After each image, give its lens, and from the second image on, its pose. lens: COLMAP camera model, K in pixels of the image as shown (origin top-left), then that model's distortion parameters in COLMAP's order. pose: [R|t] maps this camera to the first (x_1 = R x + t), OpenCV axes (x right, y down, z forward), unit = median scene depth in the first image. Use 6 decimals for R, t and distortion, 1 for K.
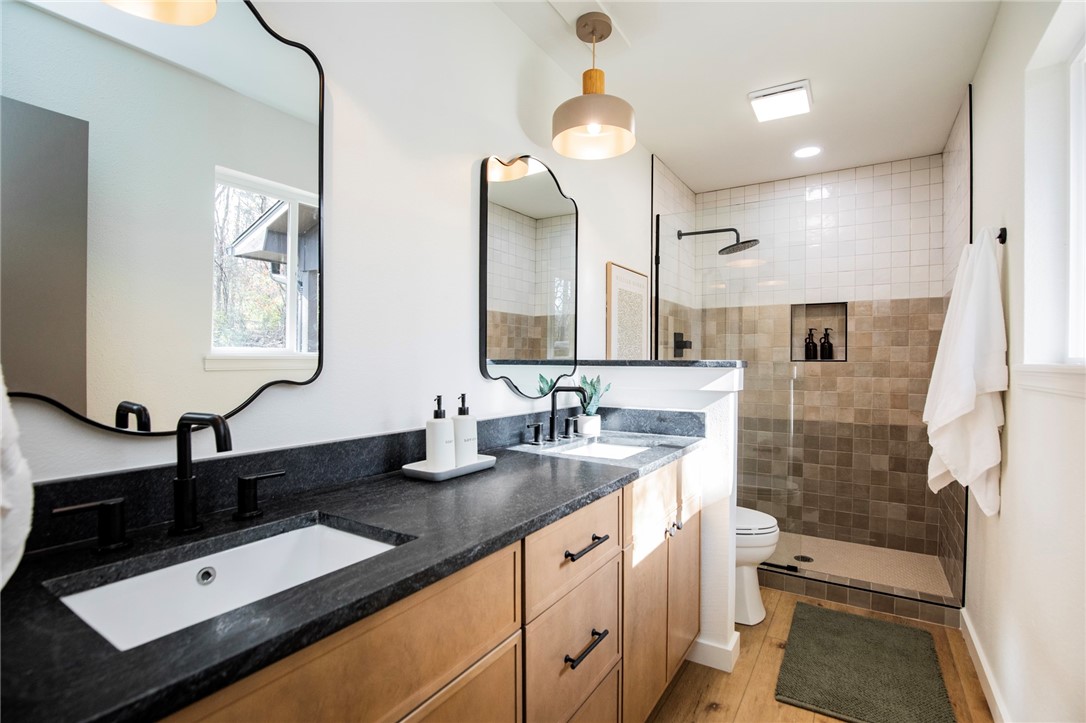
lens RADIAL K [[502.5, 0, 551.8], [0, 502.5, 359.8], [0, 0, 1]] dist [-0.036472, 0.008332]
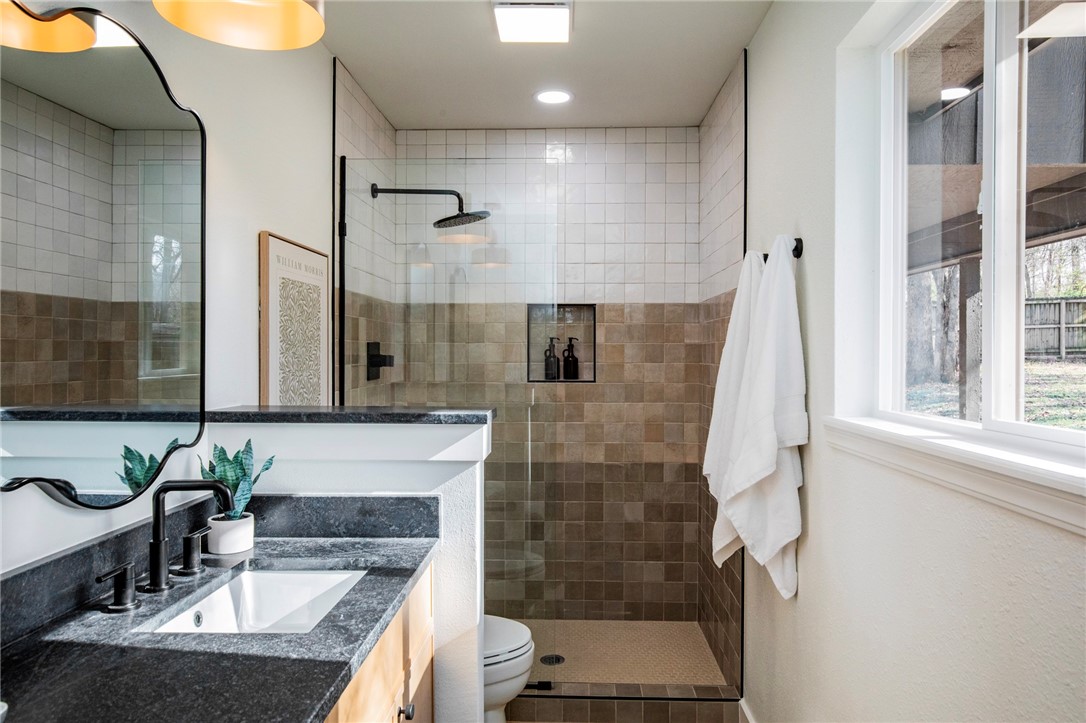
lens RADIAL K [[695.2, 0, 549.0], [0, 695.2, 356.3], [0, 0, 1]] dist [-0.001011, 0.000985]
pose [[0.863903, -0.006551, 0.503616, -0.005370], [0.002610, 0.999960, 0.008530, -0.053812], [-0.503651, -0.006054, 0.863886, 0.135457]]
